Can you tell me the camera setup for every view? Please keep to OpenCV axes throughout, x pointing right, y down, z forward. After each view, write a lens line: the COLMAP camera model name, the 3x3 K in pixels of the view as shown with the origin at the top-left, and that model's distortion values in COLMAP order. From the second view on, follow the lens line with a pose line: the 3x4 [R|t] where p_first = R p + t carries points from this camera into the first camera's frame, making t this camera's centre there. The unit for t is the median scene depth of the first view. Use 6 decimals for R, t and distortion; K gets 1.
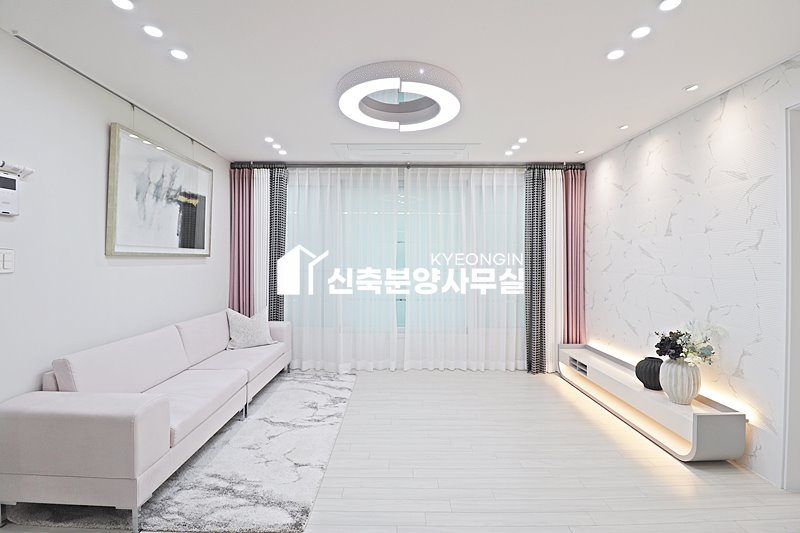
lens RADIAL K [[373.7, 0, 398.2], [0, 373.7, 261.4], [0, 0, 1]] dist [-0.010335, -0.006465]
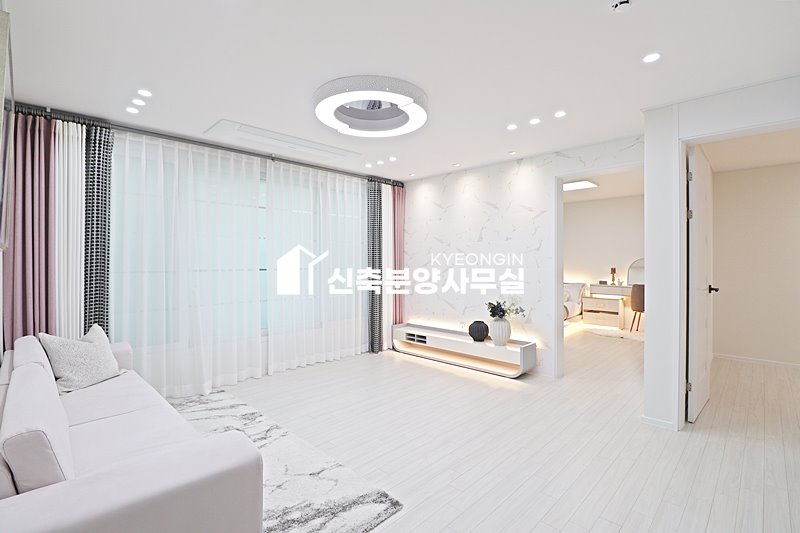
lens RADIAL K [[373.7, 0, 403.3], [0, 373.7, 264.8], [0, 0, 1]] dist [-0.010335, -0.006465]
pose [[0.695489, -0.011985, 0.718437, -0.526811], [0.007816, 0.999928, 0.009115, 0.009474], [-0.718494, -0.000724, 0.695532, 0.127796]]
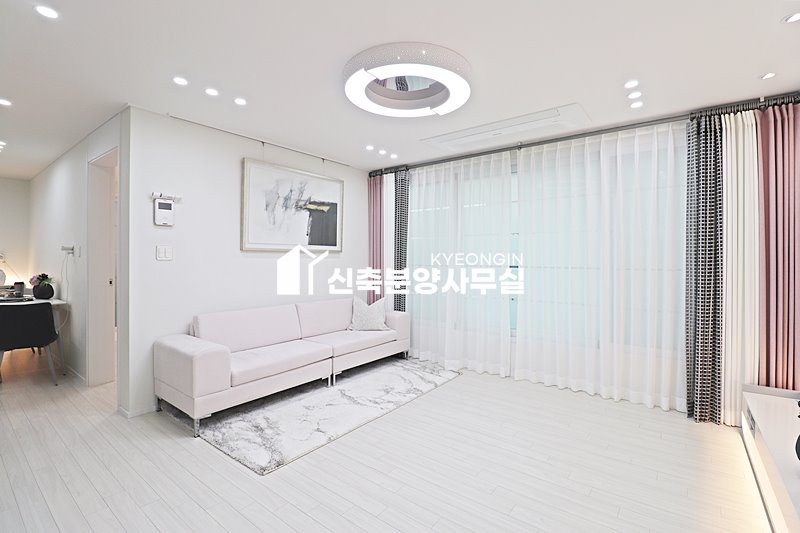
lens RADIAL K [[373.7, 0, 395.8], [0, 373.7, 261.2], [0, 0, 1]] dist [-0.010335, -0.006465]
pose [[0.785981, 0.003712, -0.618240, 0.422802], [-0.004231, 0.999991, 0.000625, 0.016342], [0.618237, 0.002124, 0.785989, 0.163111]]
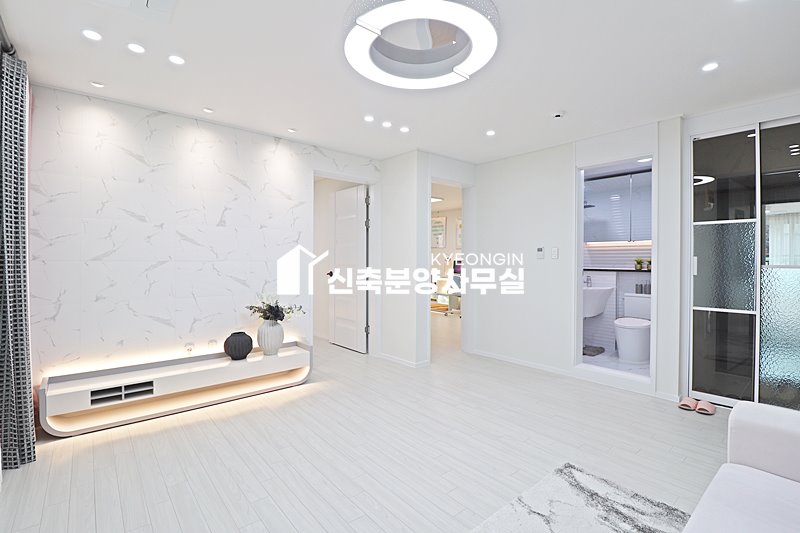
lens RADIAL K [[373.7, 0, 401.0], [0, 373.7, 262.1], [0, 0, 1]] dist [-0.010335, -0.006465]
pose [[-0.649527, -0.012379, 0.760238, -0.427741], [-0.002880, 0.999900, 0.013820, 0.020352], [-0.760333, 0.006787, -0.649498, 1.138619]]
